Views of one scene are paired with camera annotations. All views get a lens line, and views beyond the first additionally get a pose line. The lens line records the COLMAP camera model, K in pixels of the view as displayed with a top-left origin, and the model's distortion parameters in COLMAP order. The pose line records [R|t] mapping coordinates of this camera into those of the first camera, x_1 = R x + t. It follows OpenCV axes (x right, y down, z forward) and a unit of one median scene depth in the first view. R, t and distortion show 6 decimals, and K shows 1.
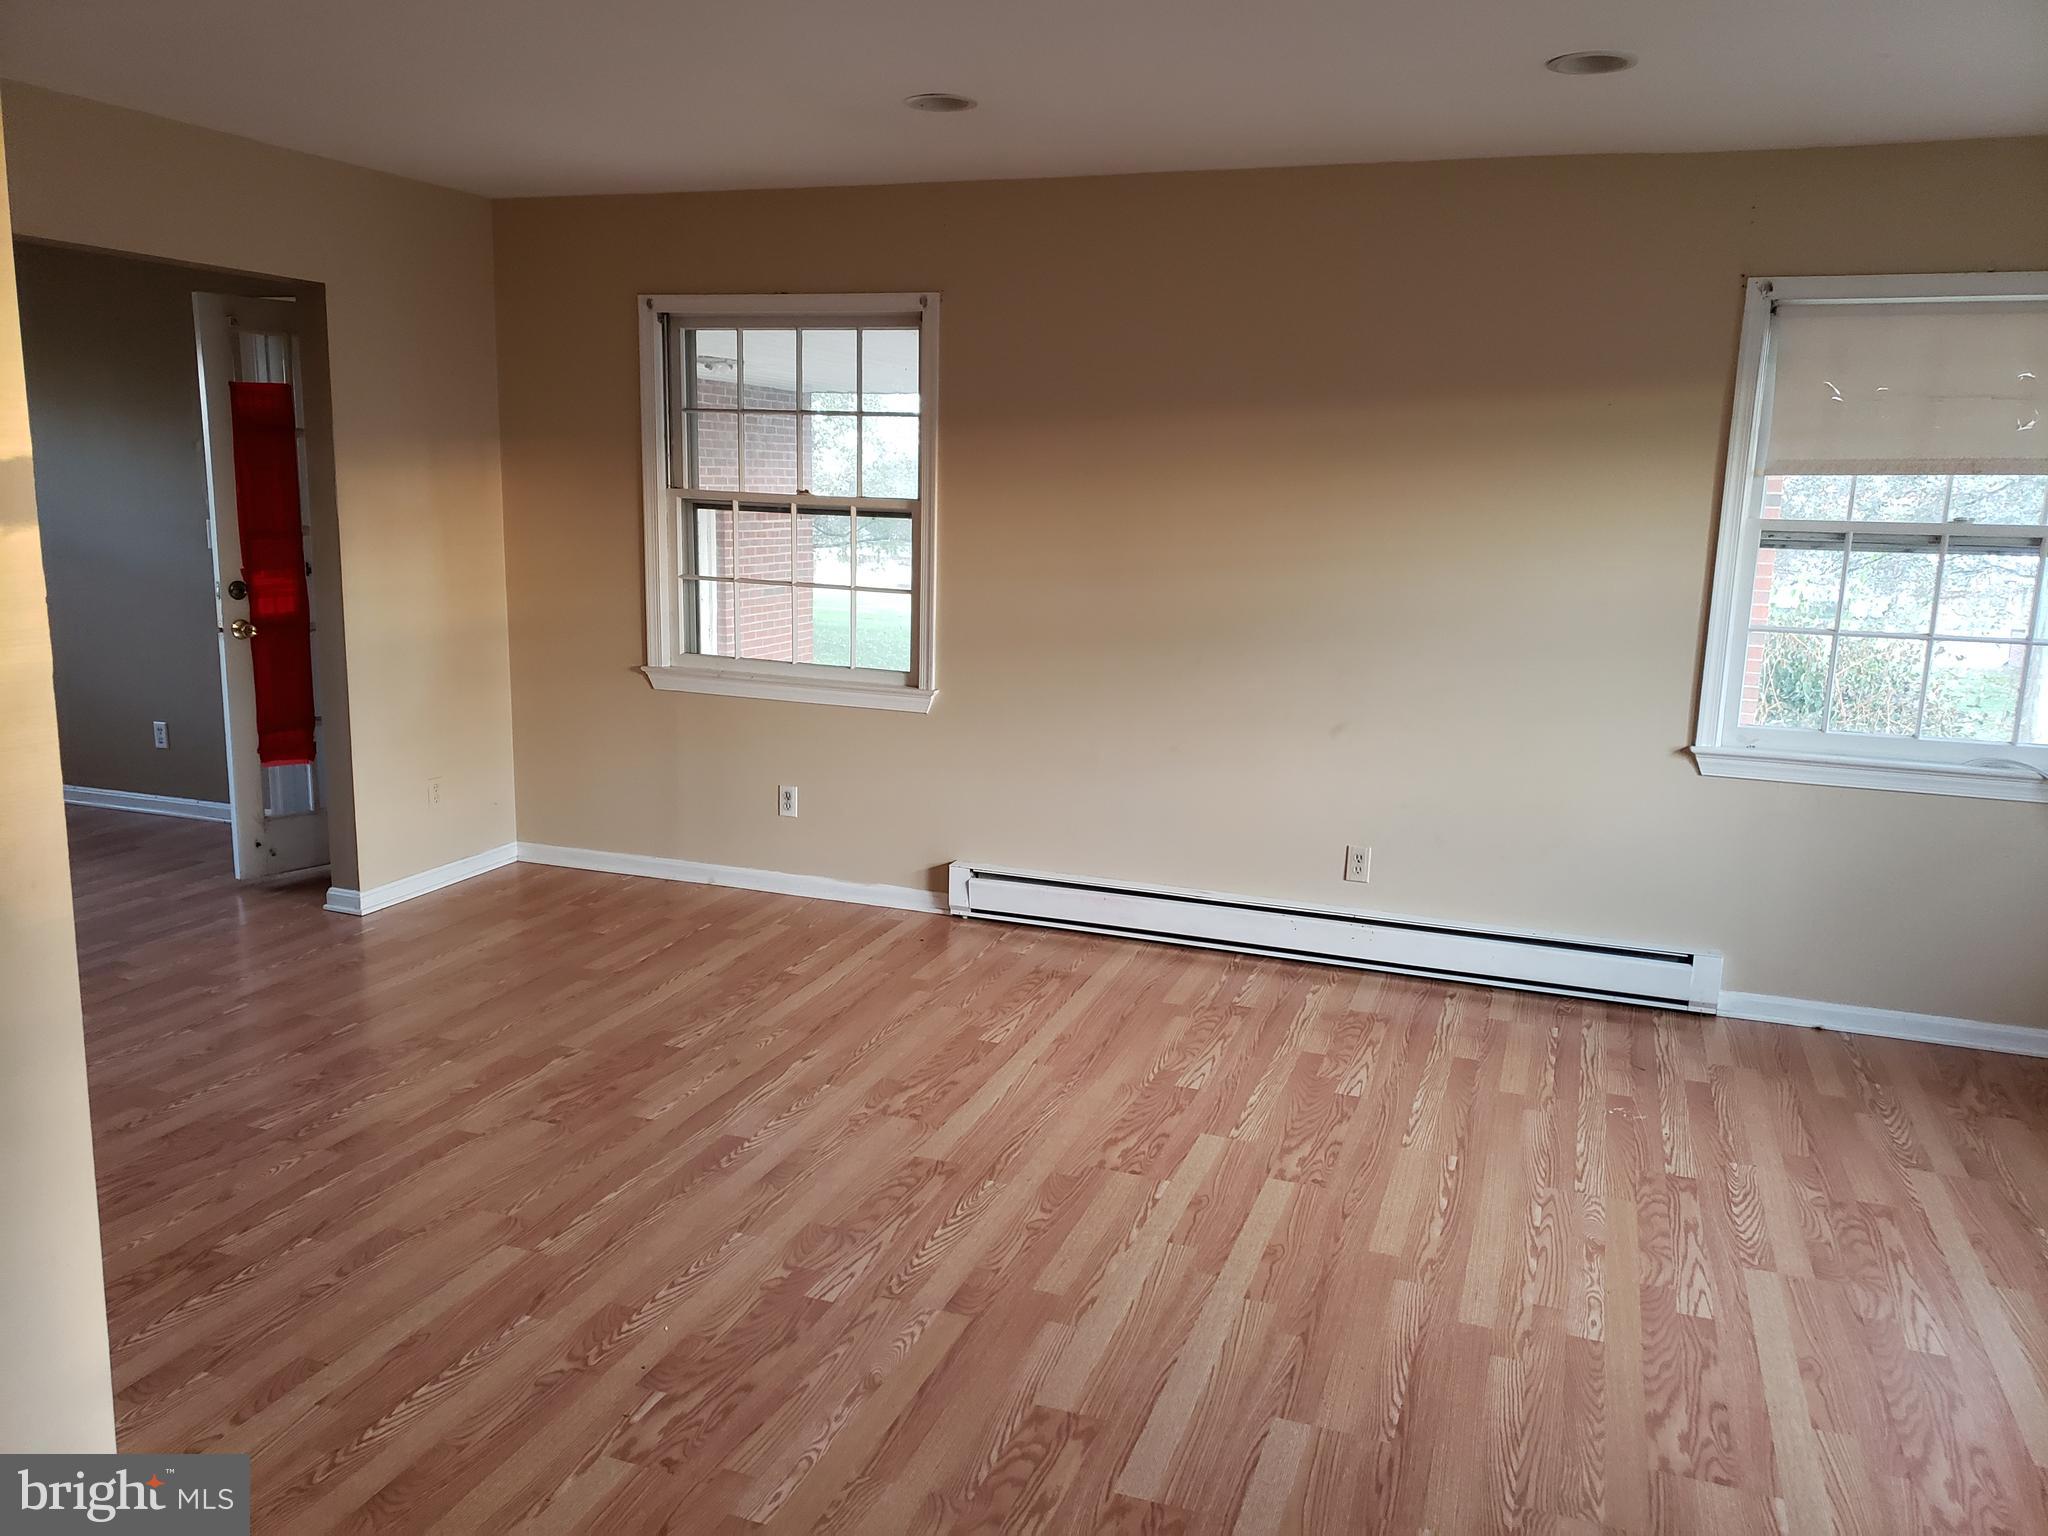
lens RADIAL K [[1605.8, 0, 1022.2], [0, 1605.8, 795.3], [0, 0, 1]] dist [0.211106, -0.429016]
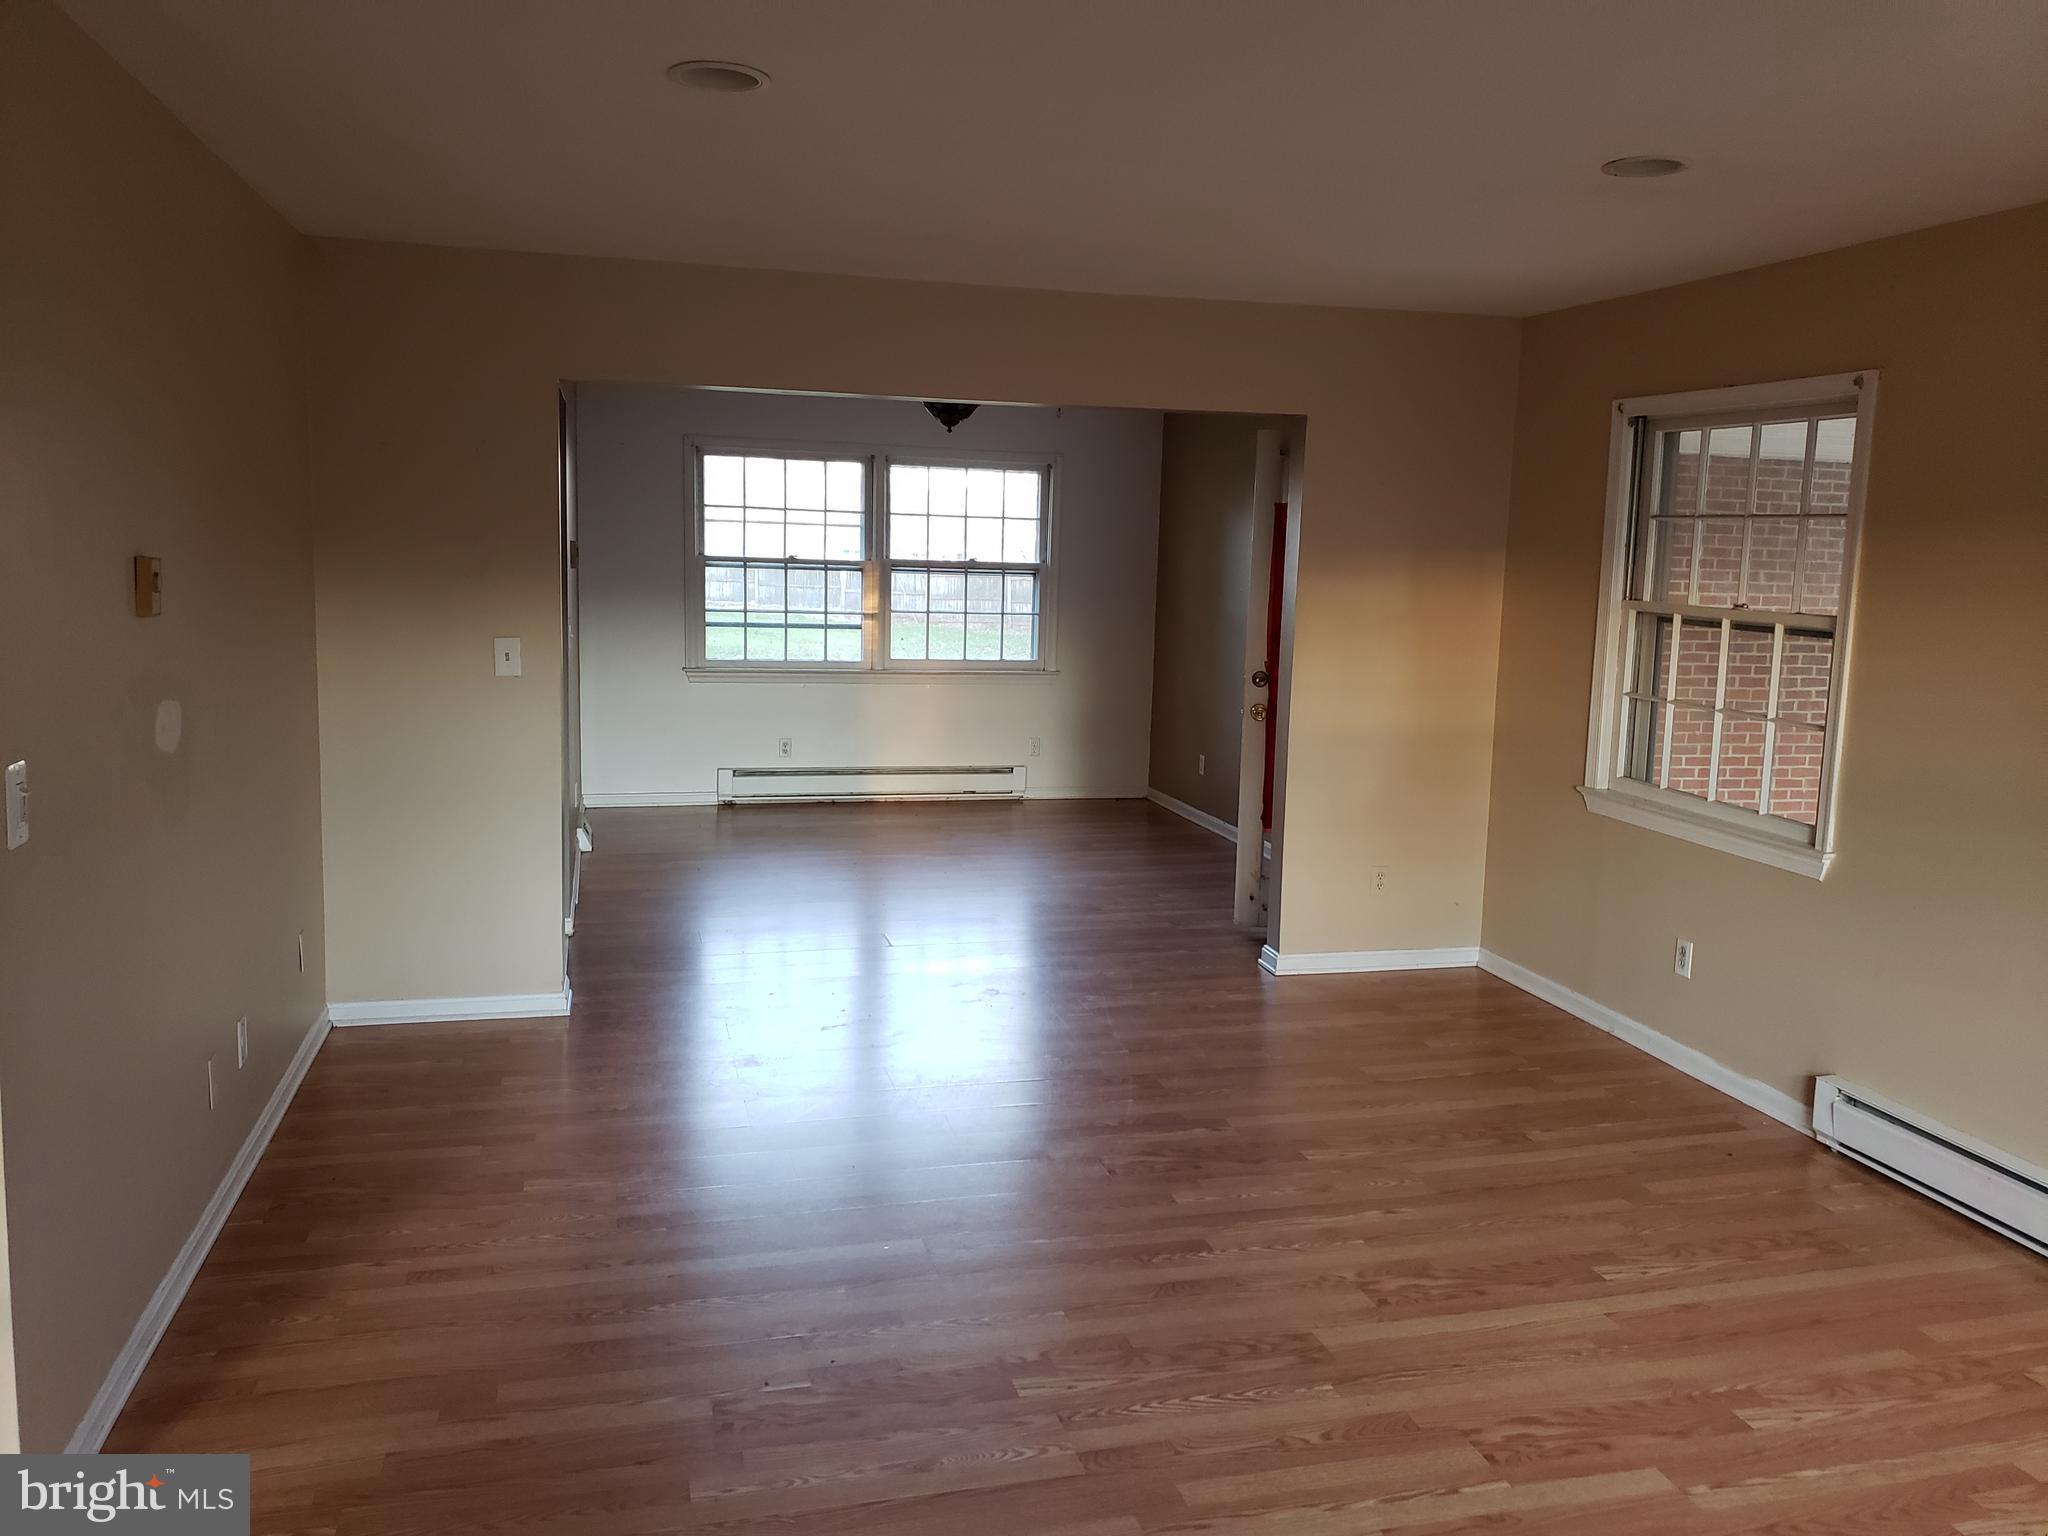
lens RADIAL K [[1636.7, 0, 1024.0], [0, 1636.7, 768.0], [0, 0, 1]] dist [0.050431, -0.005036]
pose [[0.582495, 0.113620, -0.804854, 0.381322], [-0.176920, 0.984165, 0.010892, -0.047674], [0.793347, 0.136050, 0.593373, 0.200820]]
